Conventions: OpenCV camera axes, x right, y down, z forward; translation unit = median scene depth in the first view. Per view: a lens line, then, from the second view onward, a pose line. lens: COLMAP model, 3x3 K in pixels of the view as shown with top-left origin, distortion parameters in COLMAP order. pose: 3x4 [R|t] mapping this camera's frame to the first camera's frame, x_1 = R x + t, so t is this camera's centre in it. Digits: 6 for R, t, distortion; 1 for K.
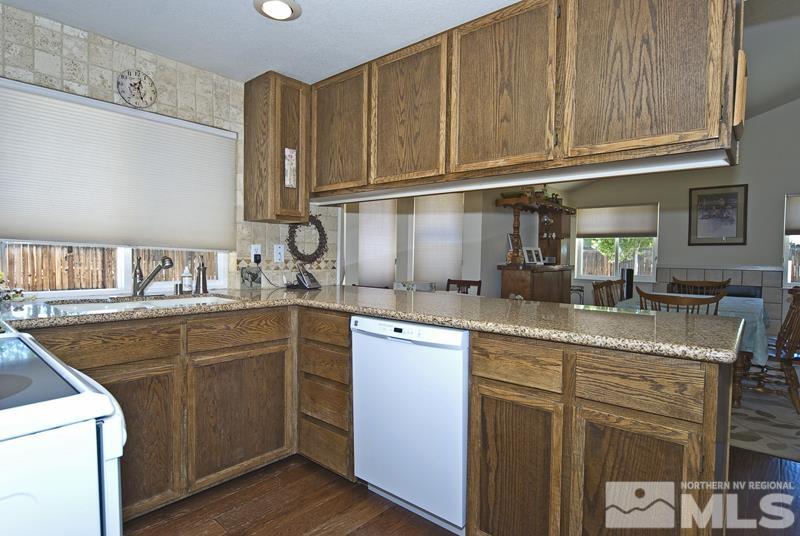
lens RADIAL K [[433.1, 0, 399.2], [0, 433.1, 266.5], [0, 0, 1]] dist [-0.012547, -0.002909]
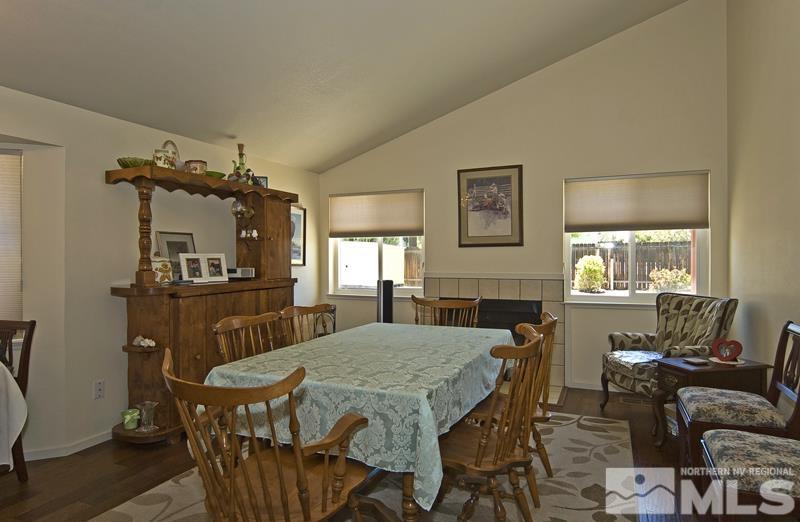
lens RADIAL K [[466.4, 0, 399.6], [0, 466.4, 256.8], [0, 0, 1]] dist [0.007298, 0.001441]
pose [[0.955581, -0.016766, 0.294252, 0.354441], [0.024583, 0.999436, -0.022887, -0.016879], [-0.293702, 0.029104, 0.955454, 0.277680]]
